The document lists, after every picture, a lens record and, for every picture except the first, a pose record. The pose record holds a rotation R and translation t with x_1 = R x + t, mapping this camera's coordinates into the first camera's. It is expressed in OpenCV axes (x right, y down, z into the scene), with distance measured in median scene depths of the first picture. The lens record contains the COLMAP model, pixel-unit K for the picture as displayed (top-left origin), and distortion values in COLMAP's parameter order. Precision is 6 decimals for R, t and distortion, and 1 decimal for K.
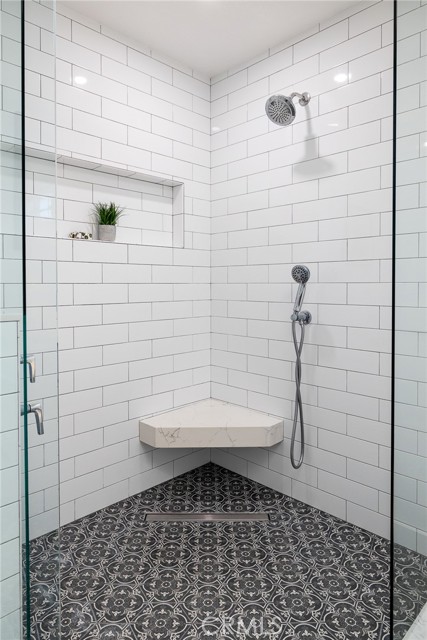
lens RADIAL K [[410.7, 0, 213.2], [0, 410.7, 285.7], [0, 0, 1]] dist [0.001795, 0.000304]
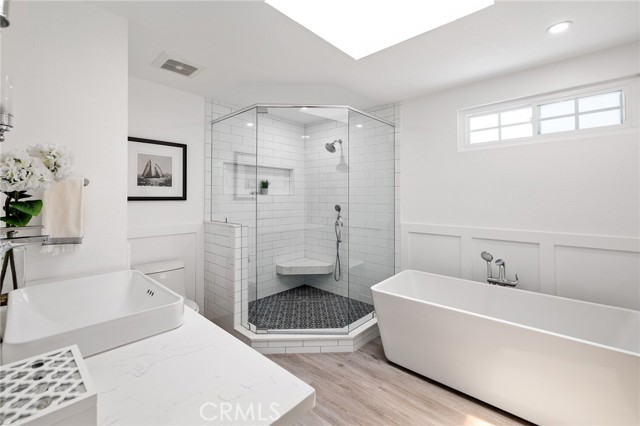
lens RADIAL K [[278.0, 0, 319.5], [0, 278.0, 196.8], [0, 0, 1]] dist [0.009716, -0.000022]
pose [[0.999203, 0.002062, 0.039857, 0.017532], [-0.001488, 0.999895, -0.014435, -0.070228], [-0.039882, 0.014364, 0.999101, -0.763653]]
